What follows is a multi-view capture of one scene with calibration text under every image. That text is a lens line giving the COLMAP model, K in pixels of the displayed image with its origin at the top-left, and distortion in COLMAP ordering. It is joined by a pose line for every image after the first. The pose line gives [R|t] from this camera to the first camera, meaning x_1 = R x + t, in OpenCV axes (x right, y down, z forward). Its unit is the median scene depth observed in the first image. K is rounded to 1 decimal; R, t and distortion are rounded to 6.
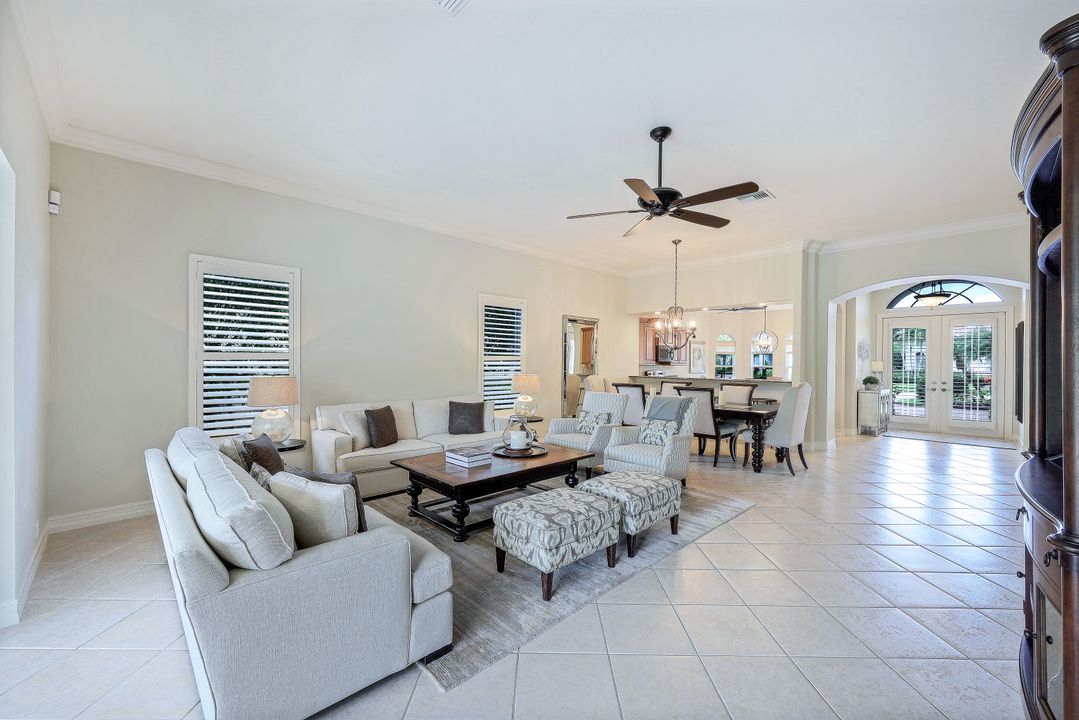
lens RADIAL K [[436.8, 0, 539.5], [0, 436.8, 360.0], [0, 0, 1]] dist [-0.001704, -0.000373]
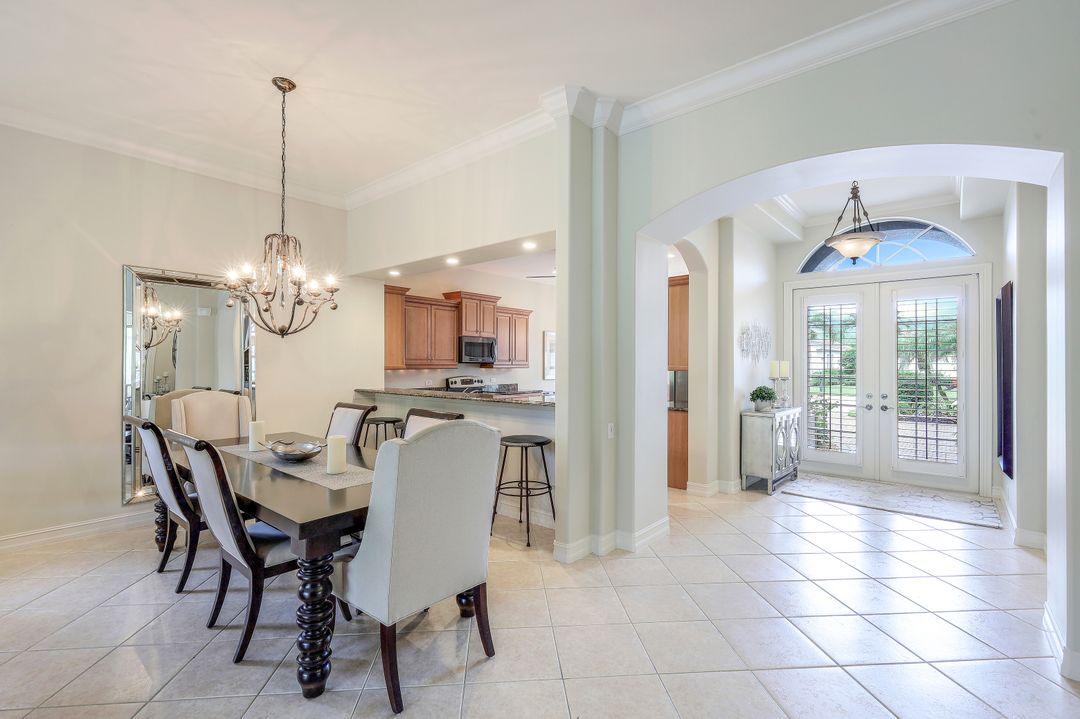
lens RADIAL K [[492.6, 0, 536.1], [0, 492.6, 357.4], [0, 0, 1]] dist [0.003194, 0.000449]
pose [[0.995355, -0.003462, 0.096212, 0.402196], [0.004206, 0.999963, -0.007532, 0.002458], [-0.096182, 0.007902, 0.995332, 0.386851]]
